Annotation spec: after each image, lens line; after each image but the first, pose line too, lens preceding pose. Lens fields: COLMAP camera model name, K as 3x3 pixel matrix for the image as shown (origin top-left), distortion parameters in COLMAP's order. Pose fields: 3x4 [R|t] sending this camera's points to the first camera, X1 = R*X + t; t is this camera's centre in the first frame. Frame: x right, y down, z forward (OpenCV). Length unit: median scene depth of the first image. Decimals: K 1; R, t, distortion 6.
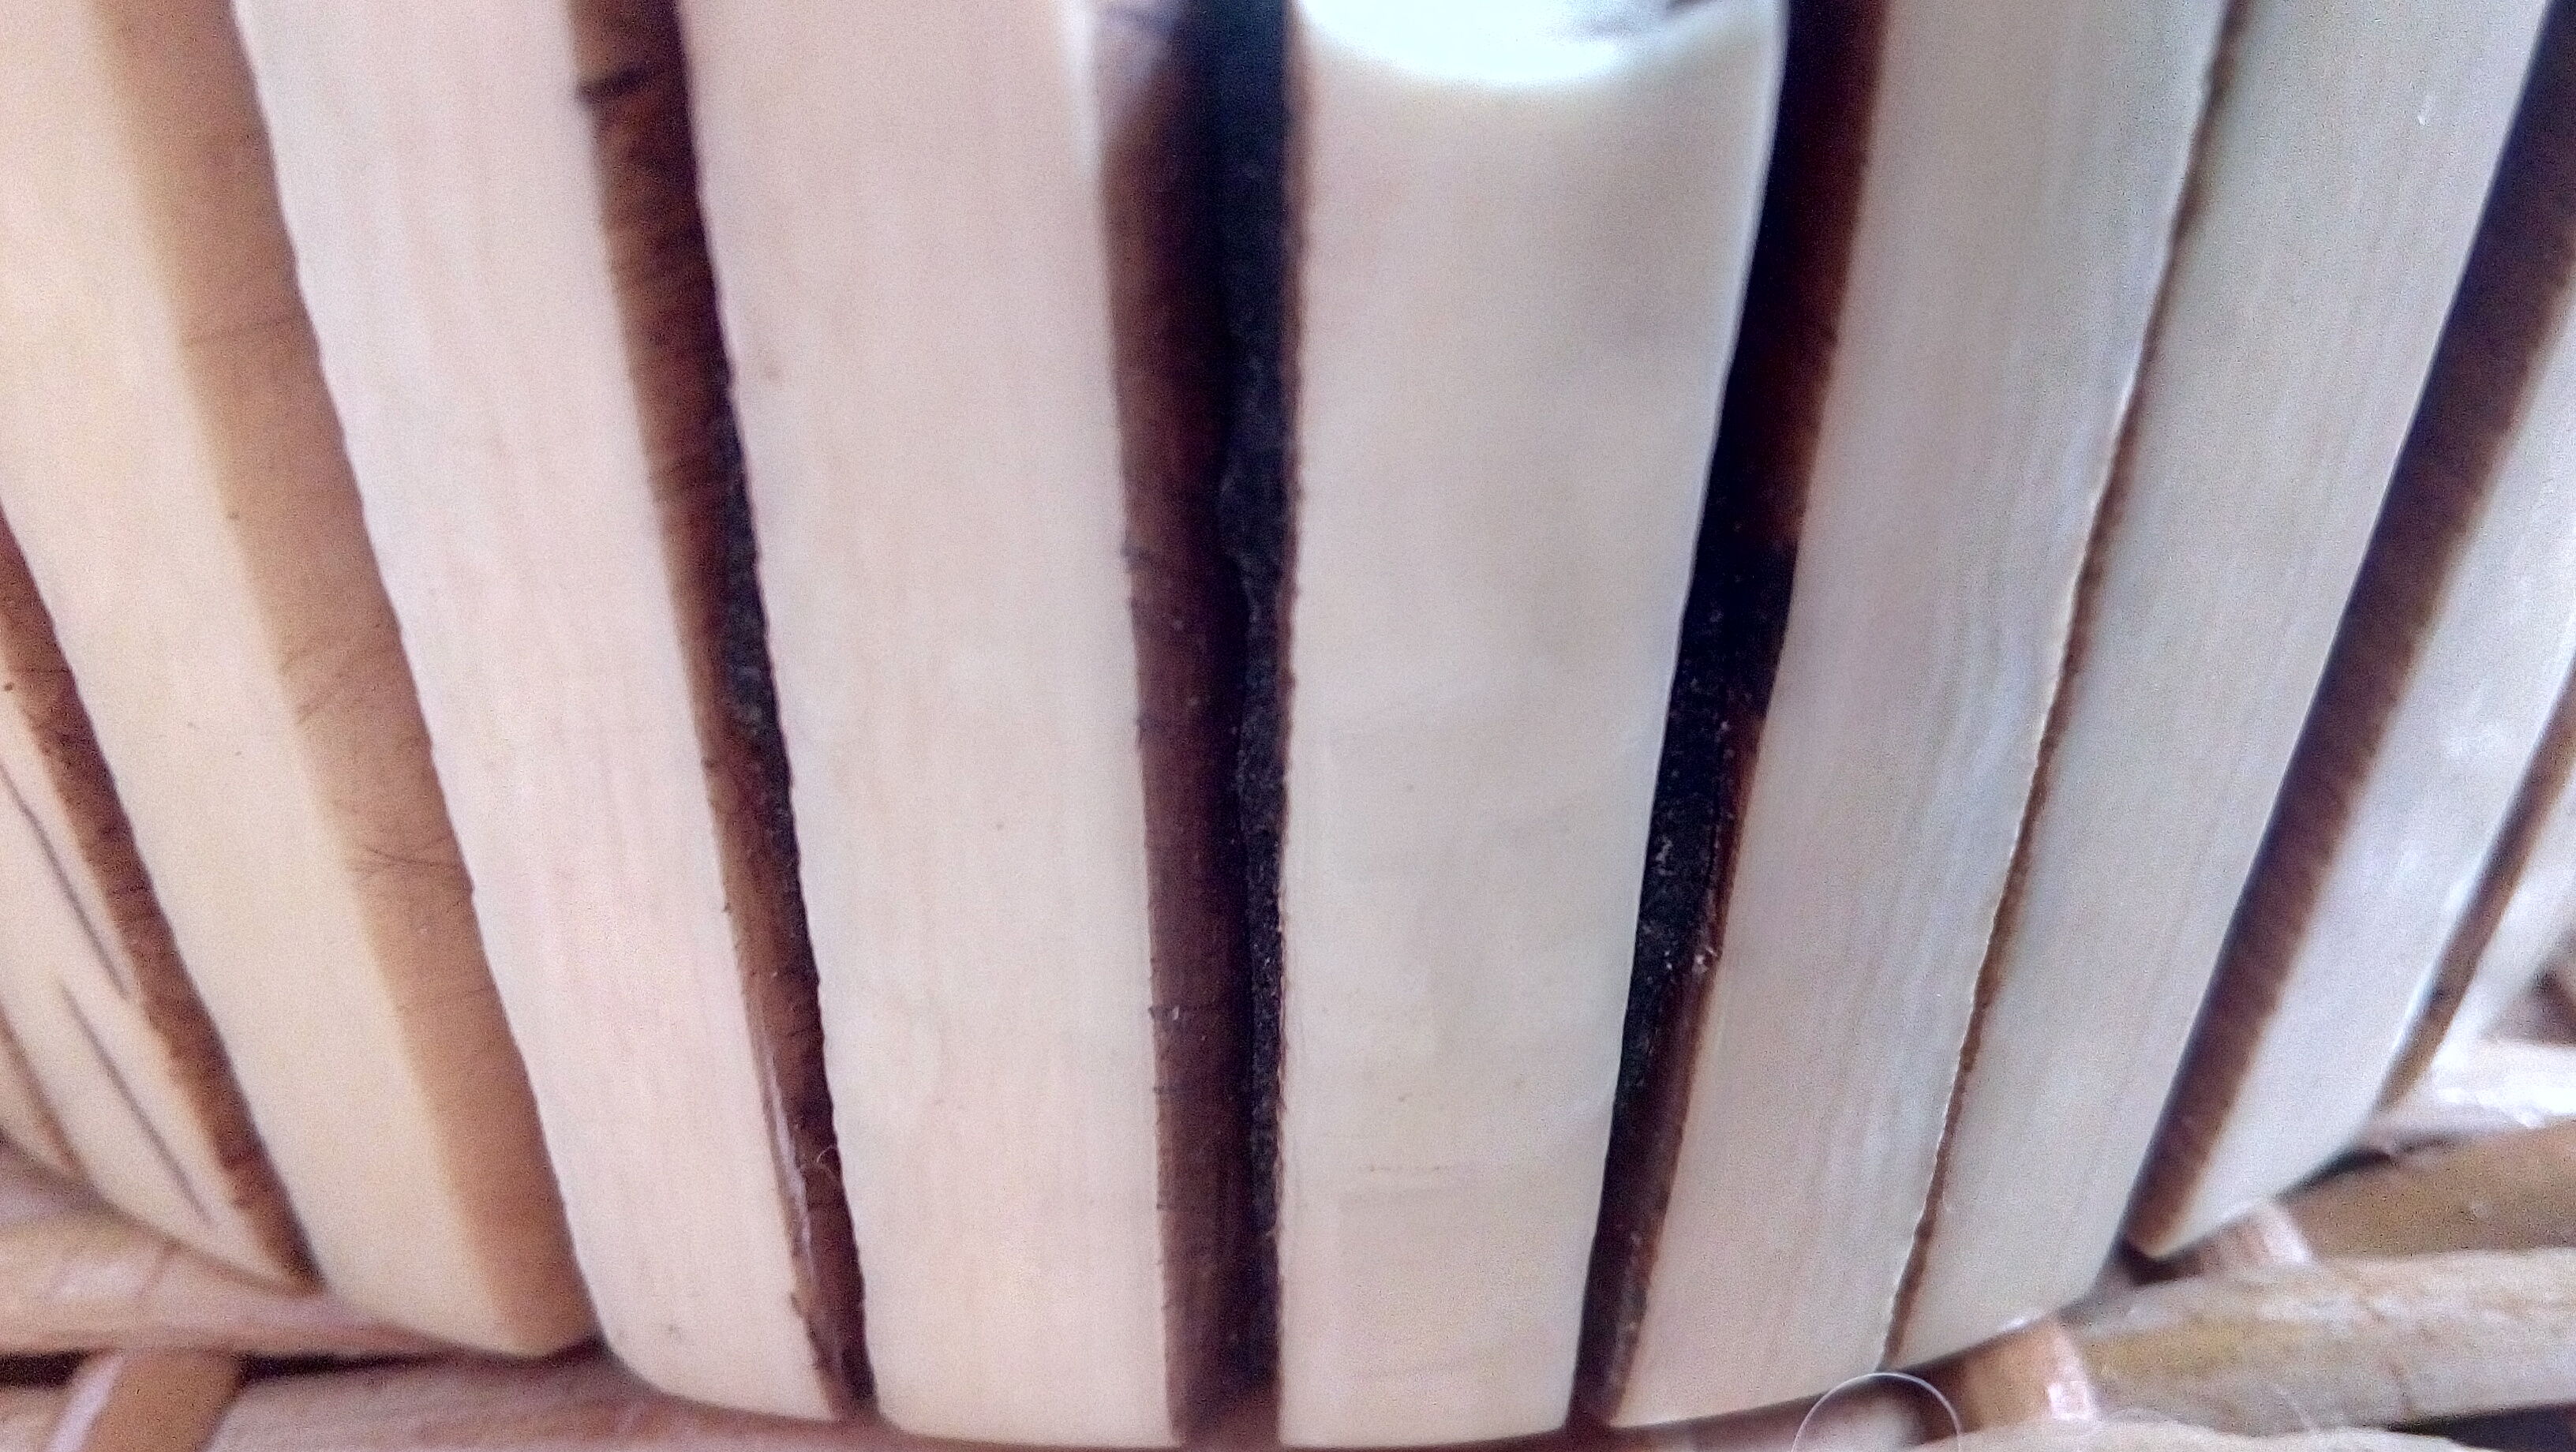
lens RADIAL K [[2020.3, 0, 1288.0], [0, 2020.3, 726.0], [0, 0, 1]] dist [0.088311, -0.207869]
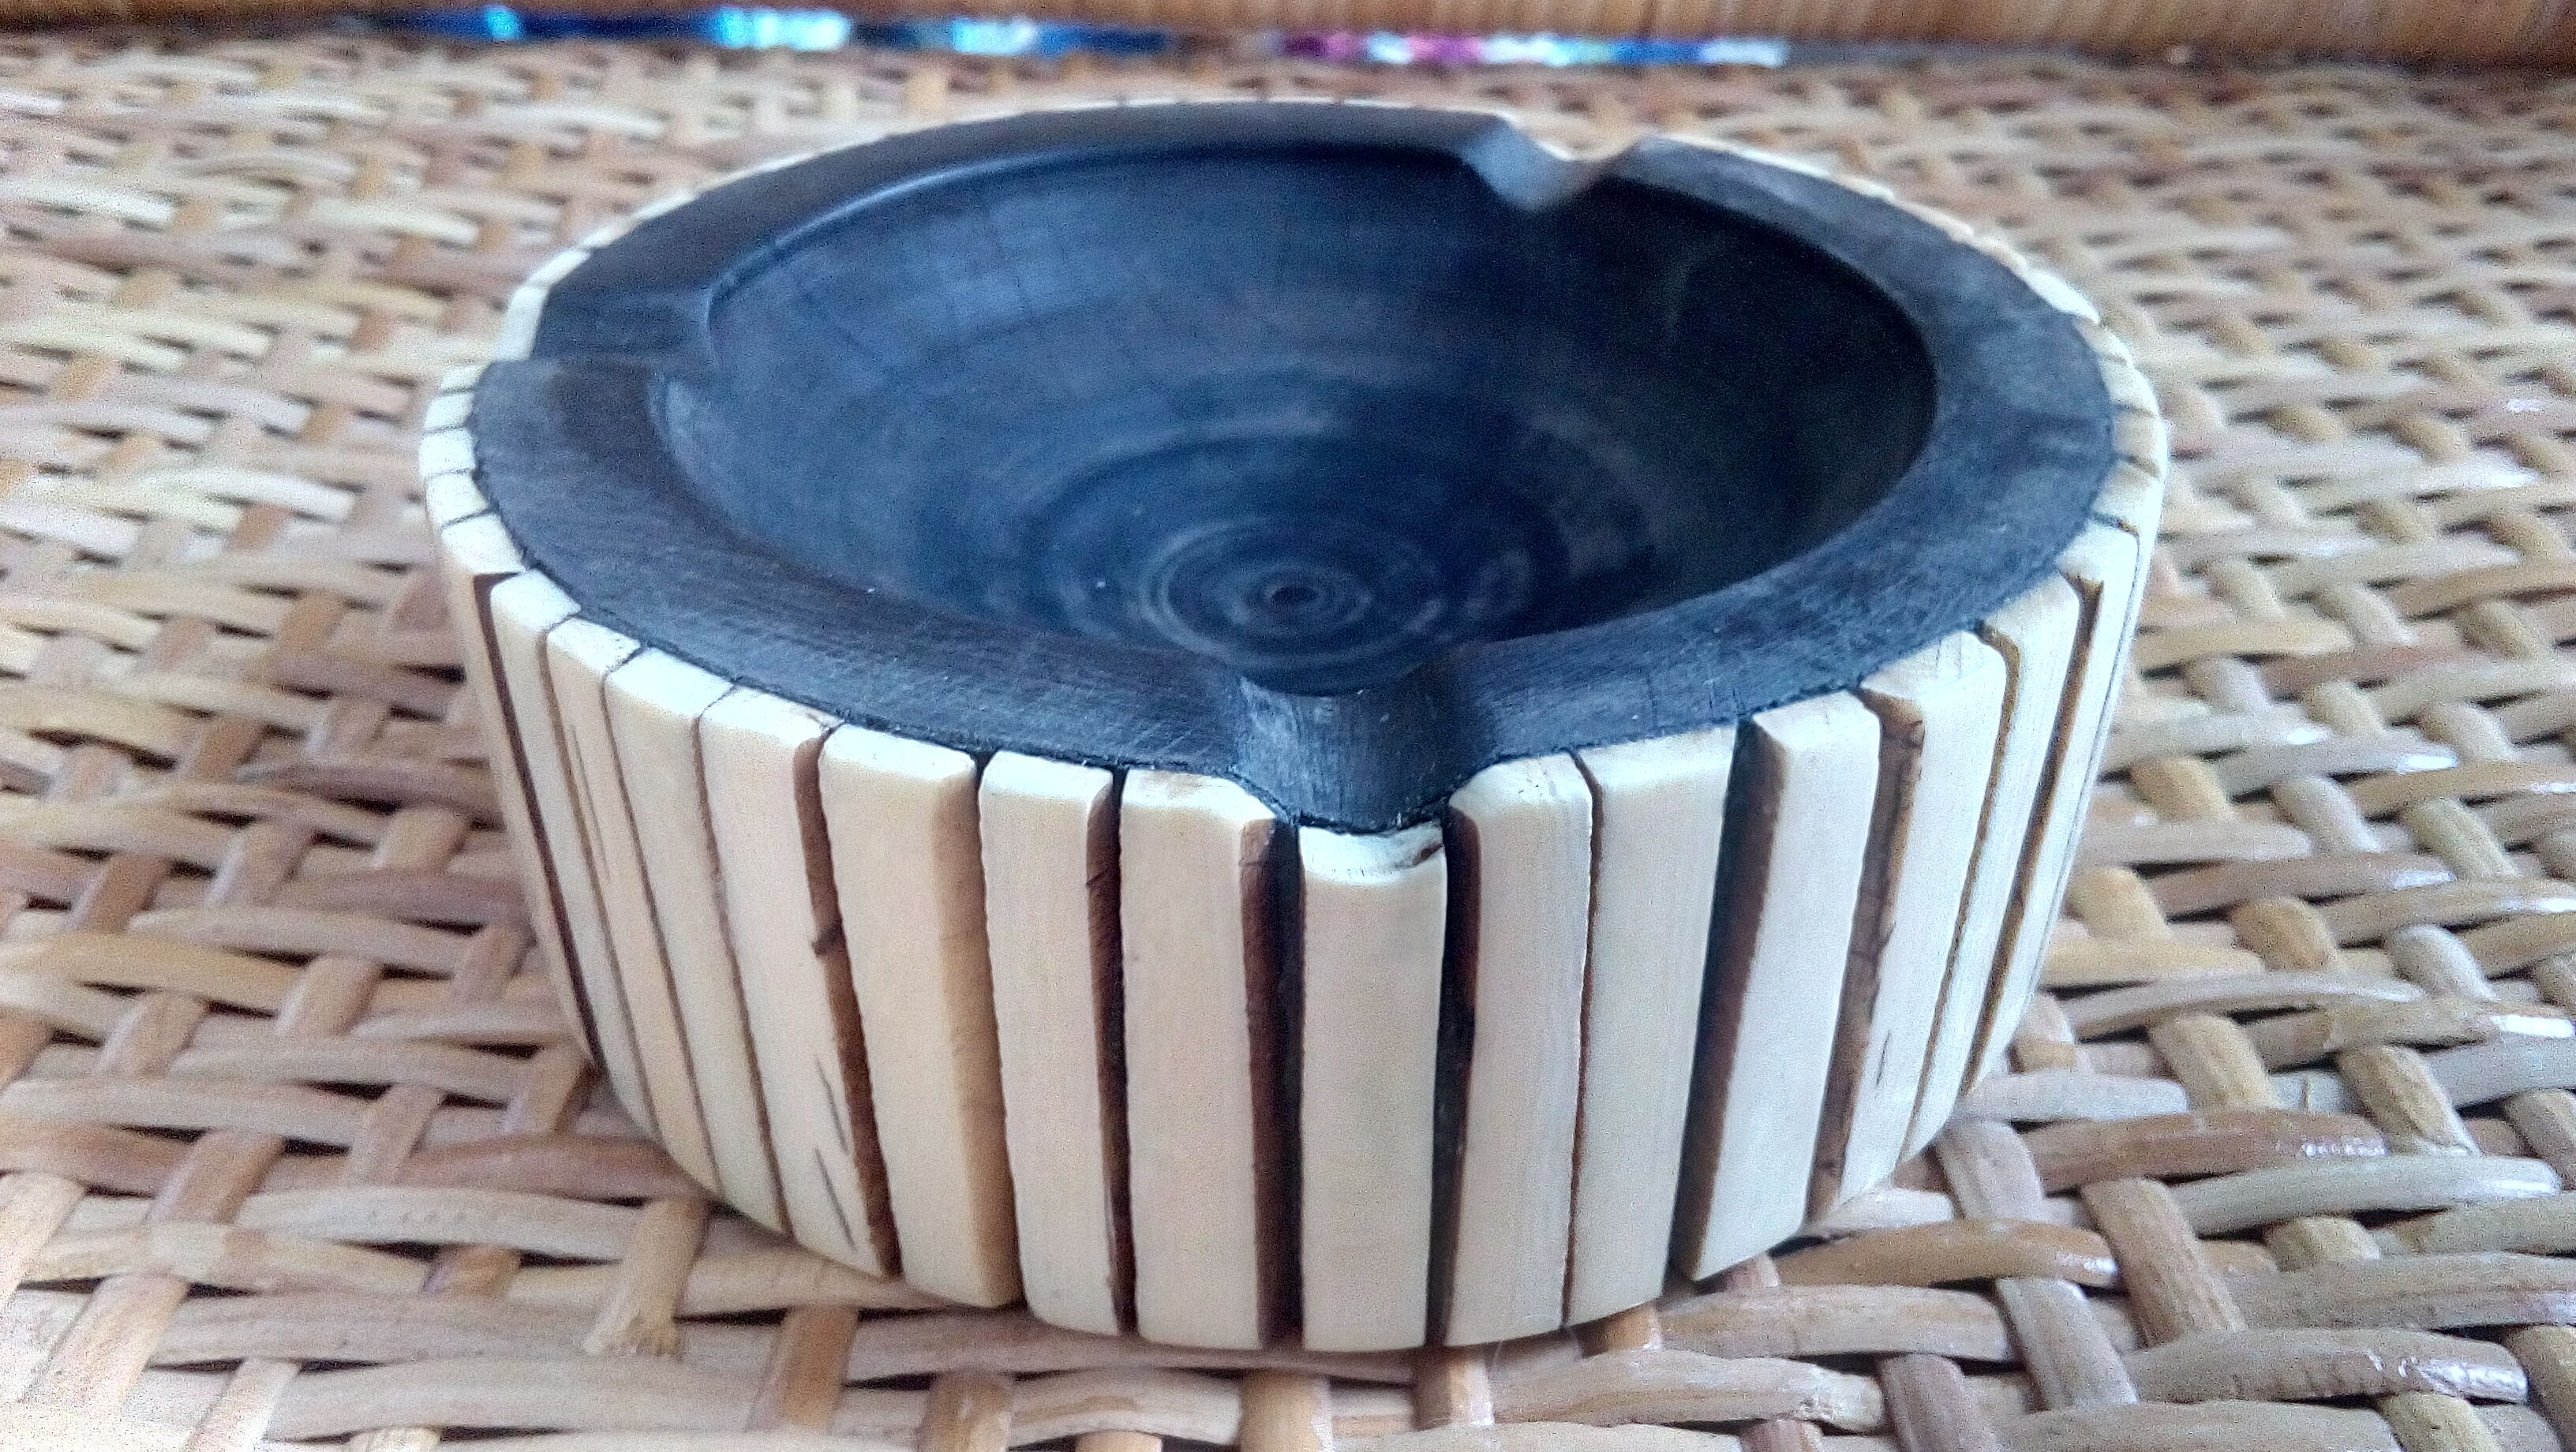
lens RADIAL K [[1922.5, 0, 1288.0], [0, 1922.5, 726.0], [0, 0, 1]] dist [-0.012177, -0.006479]
pose [[0.999207, 0.004557, -0.039560, 0.063254], [-0.007781, 0.996625, -0.081718, -0.190736], [0.039054, 0.081961, 0.995870, -1.295638]]
